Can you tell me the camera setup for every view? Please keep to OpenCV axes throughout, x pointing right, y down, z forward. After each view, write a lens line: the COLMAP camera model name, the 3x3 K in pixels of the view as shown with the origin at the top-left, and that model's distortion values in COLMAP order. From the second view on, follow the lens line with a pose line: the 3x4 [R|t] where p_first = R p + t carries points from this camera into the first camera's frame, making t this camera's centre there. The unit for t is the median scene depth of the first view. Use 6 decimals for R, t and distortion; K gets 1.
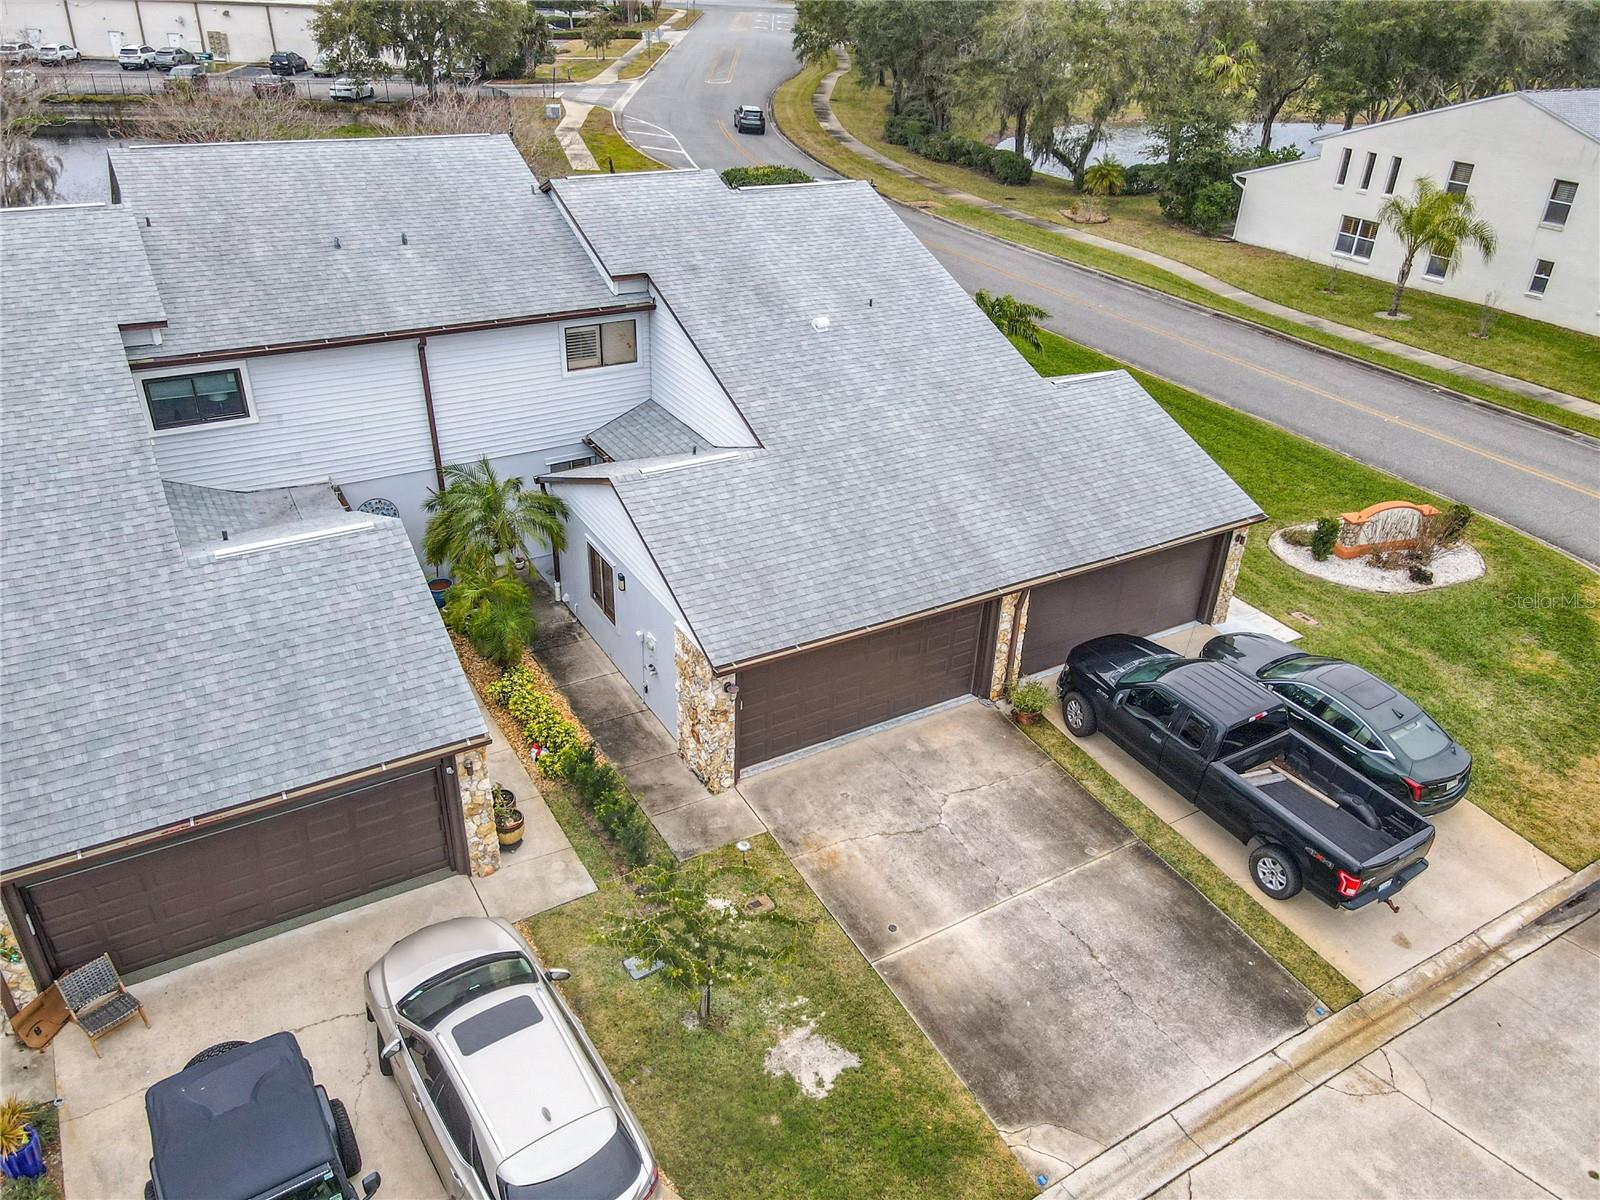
lens RADIAL K [[1170.0, 0, 814.4], [0, 1170.0, 604.6], [0, 0, 1]] dist [0.005276, 0.026683]
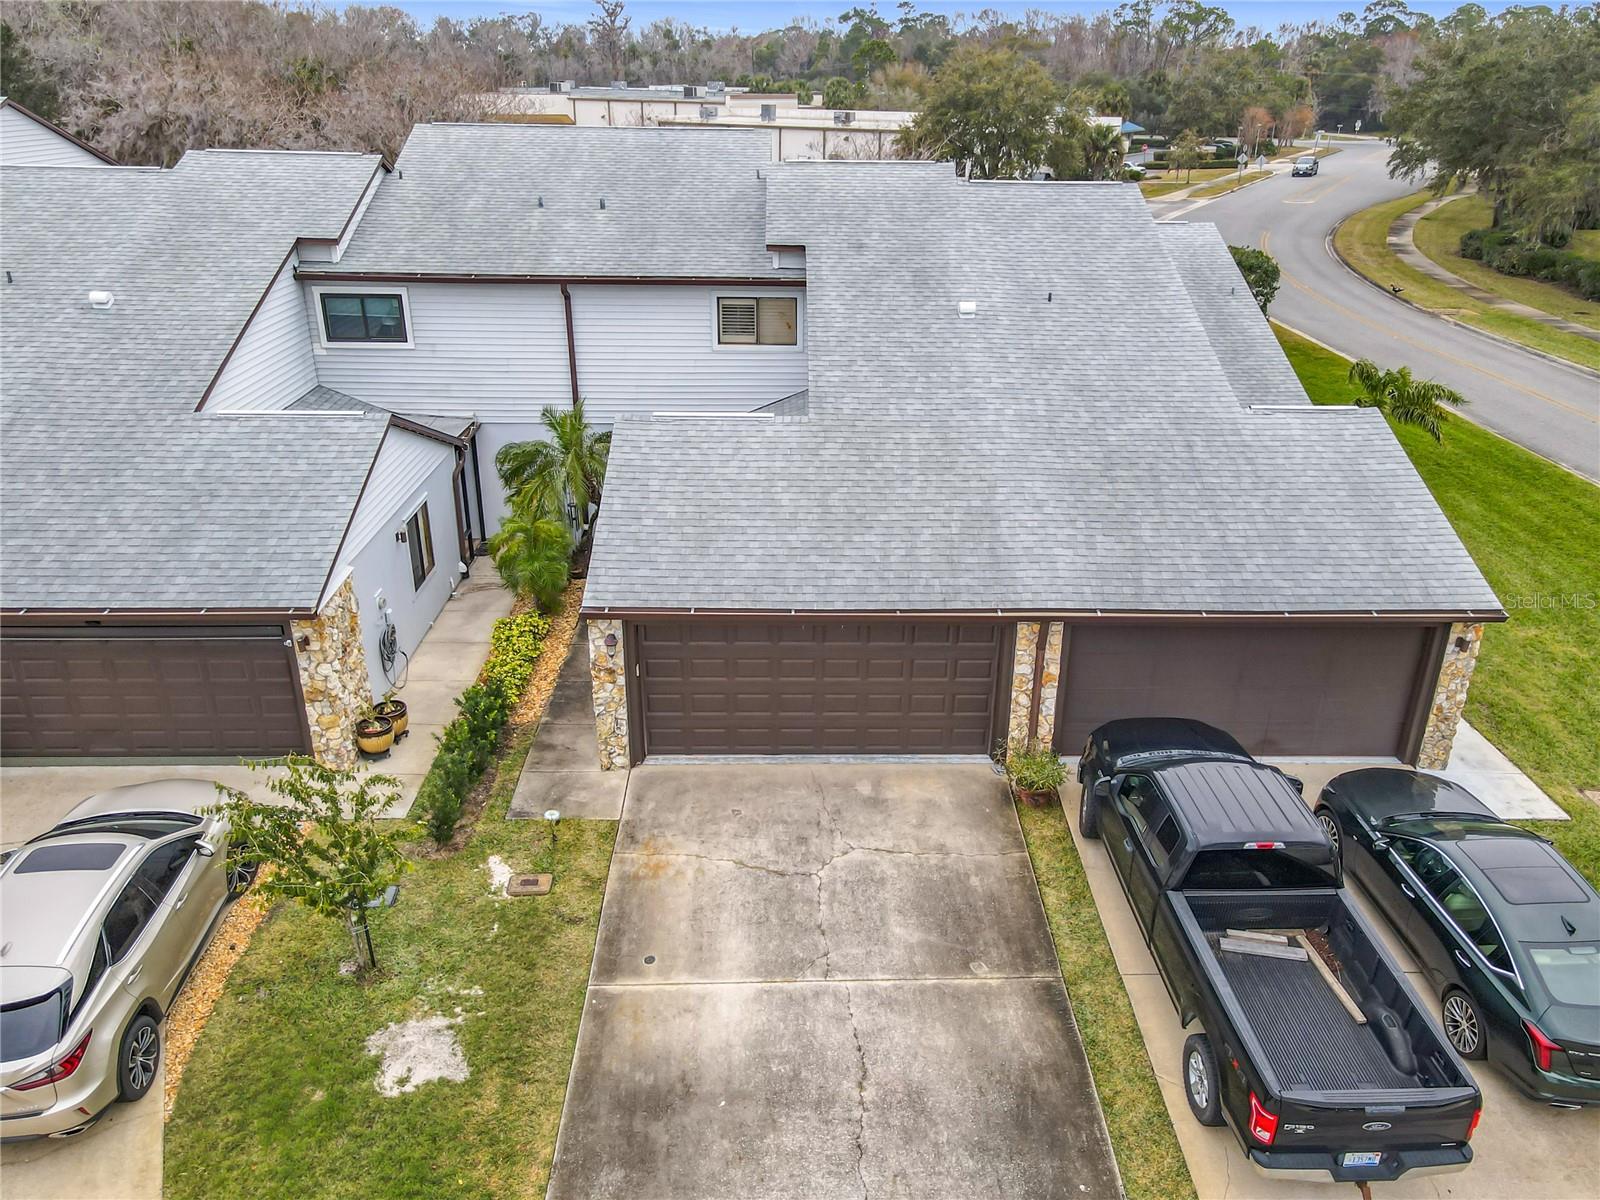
lens RADIAL K [[1190.4, 0, 813.7], [0, 1190.4, 596.4], [0, 0, 1]] dist [-0.004441, 0.029135]
pose [[0.868910, 0.171640, -0.464258, 0.392976], [-0.228004, 0.971309, -0.067632, 0.055502], [0.439330, 0.164619, 0.883114, 0.245348]]
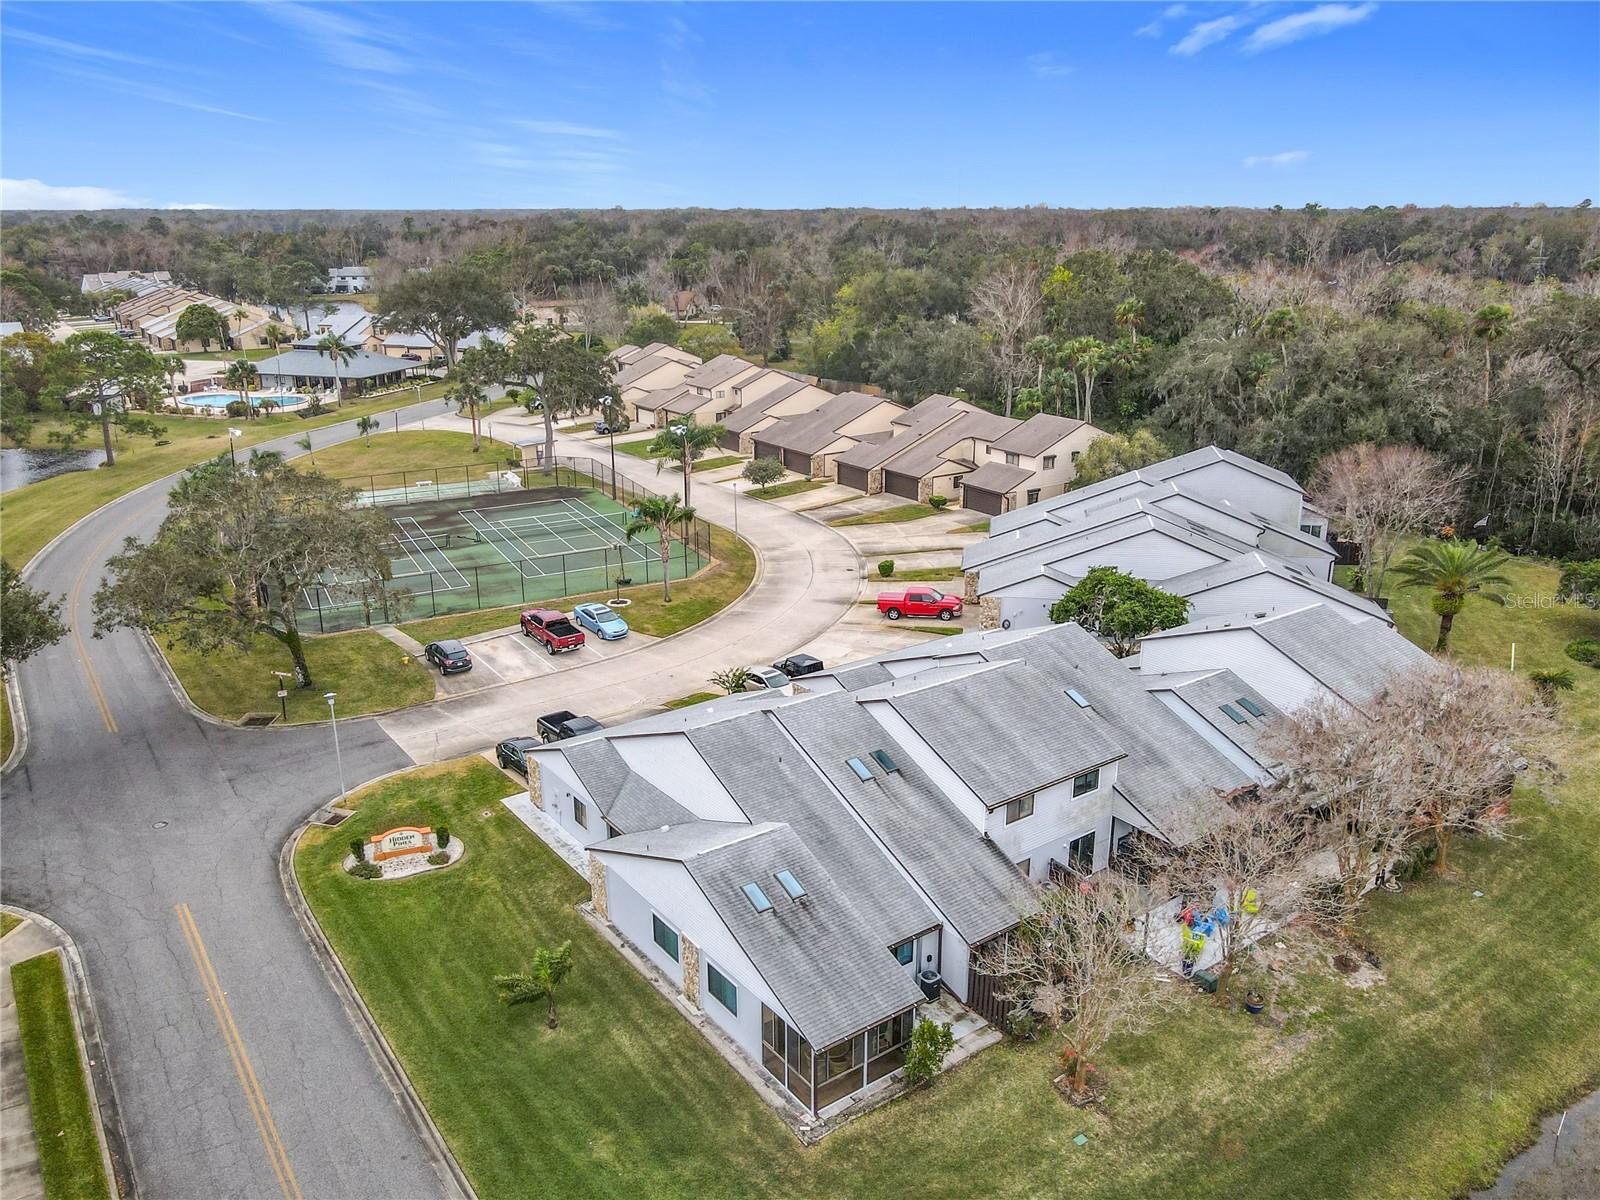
lens RADIAL K [[1233.9, 0, 800.0], [0, 1233.9, 600.0], [0, 0, 1]] dist [-0.006691, 0.007598]
pose [[-0.996205, -0.008925, -0.086581, 0.041326], [-0.069843, 0.675566, 0.733984, -2.422016], [0.051941, 0.737246, -0.673625, 2.773710]]
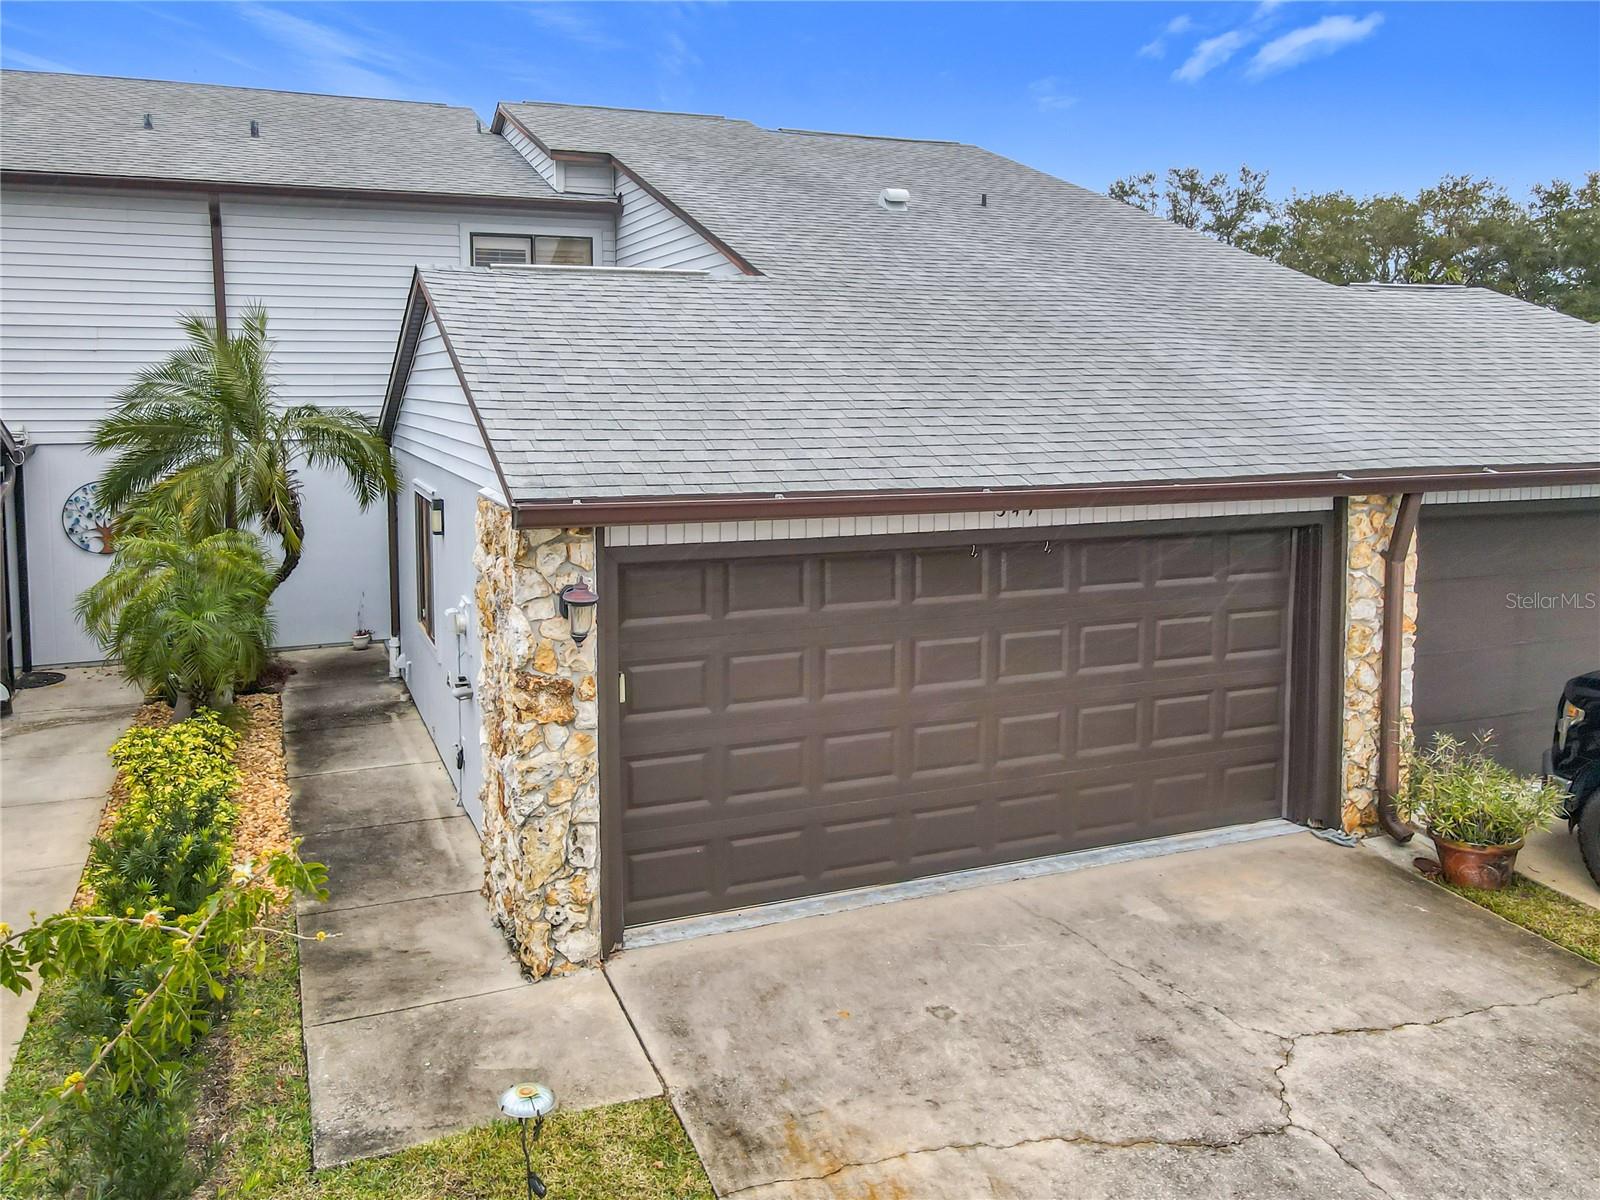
lens RADIAL K [[1205.2, 0, 724.7], [0, 1205.2, 467.6], [0, 0, 1]] dist [0.013863, 0.008354]
pose [[0.983270, -0.028845, -0.179853, 0.028844], [-0.053254, 0.898718, -0.435281, 0.160353], [0.174193, 0.437577, 0.882147, 0.585095]]
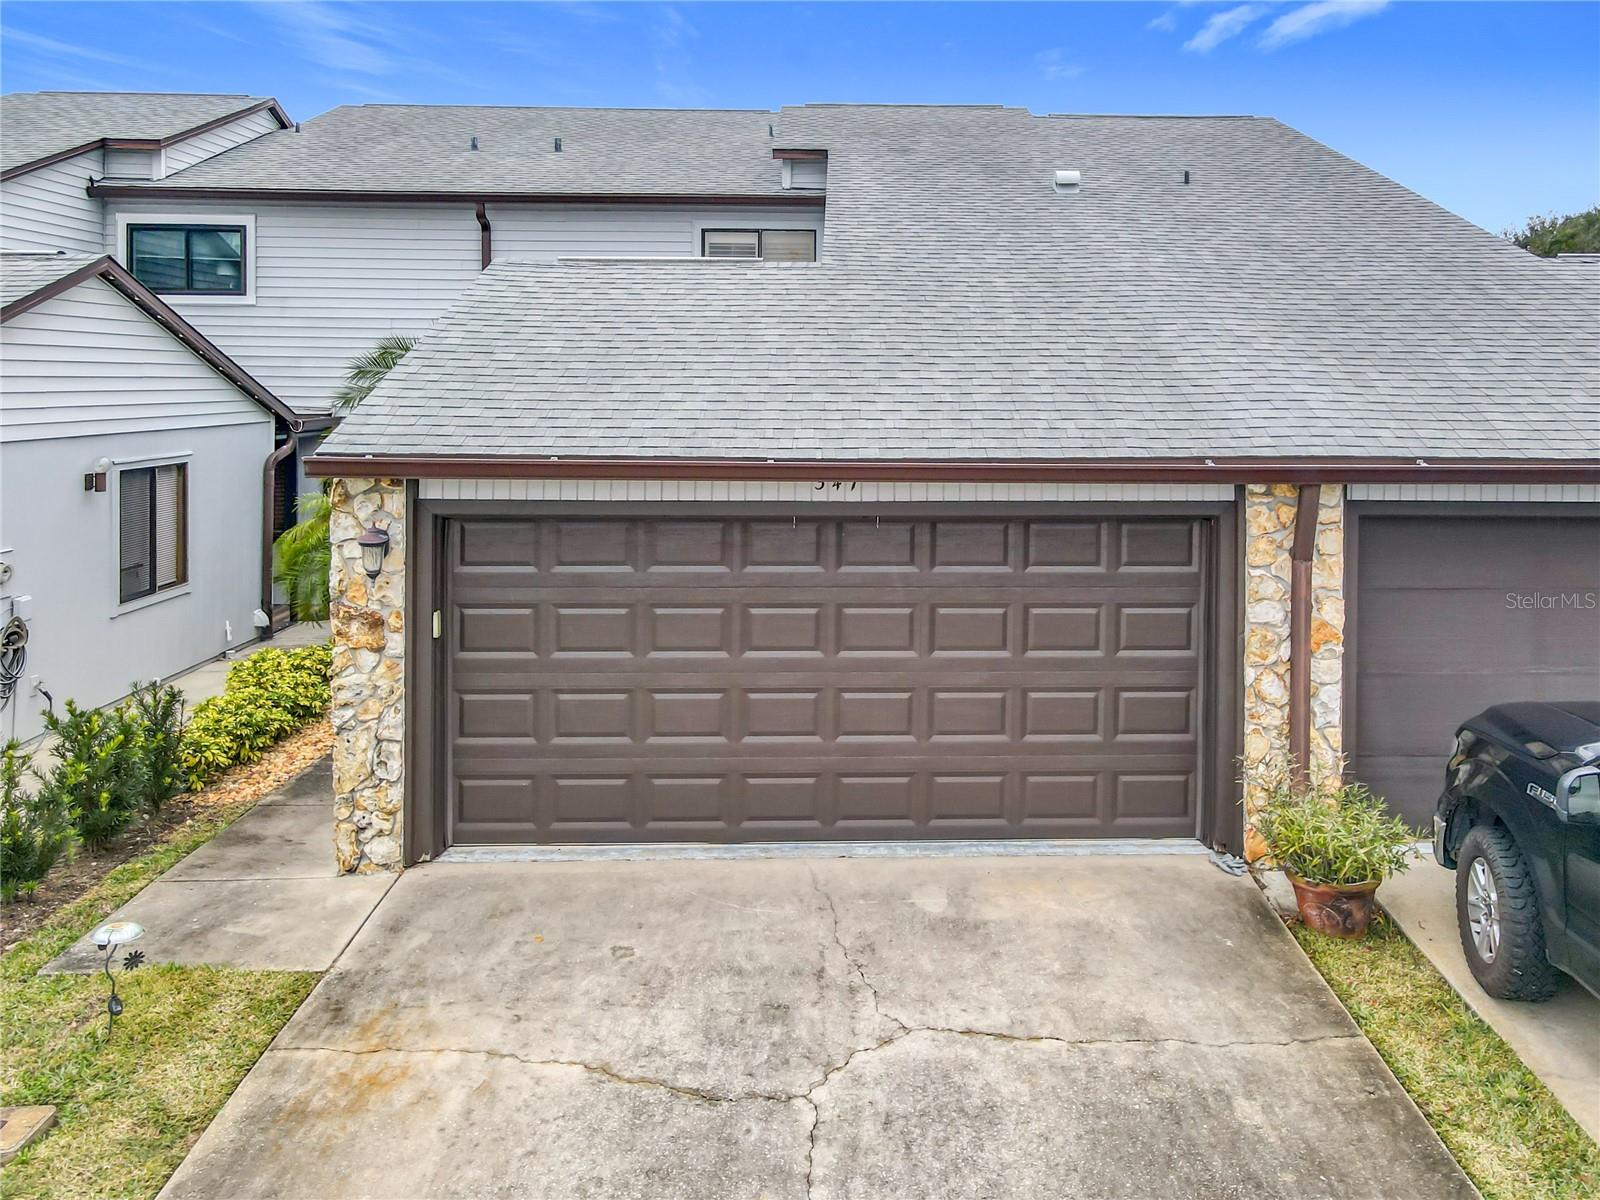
lens RADIAL K [[1245.8, 0, 870.6], [0, 1245.8, 344.3], [0, 0, 1]] dist [0.013291, 0.005198]
pose [[0.873133, -0.043792, -0.485510, 0.245124], [-0.218371, 0.855304, -0.469861, 0.152164], [0.435835, 0.516273, 0.737231, 0.619368]]
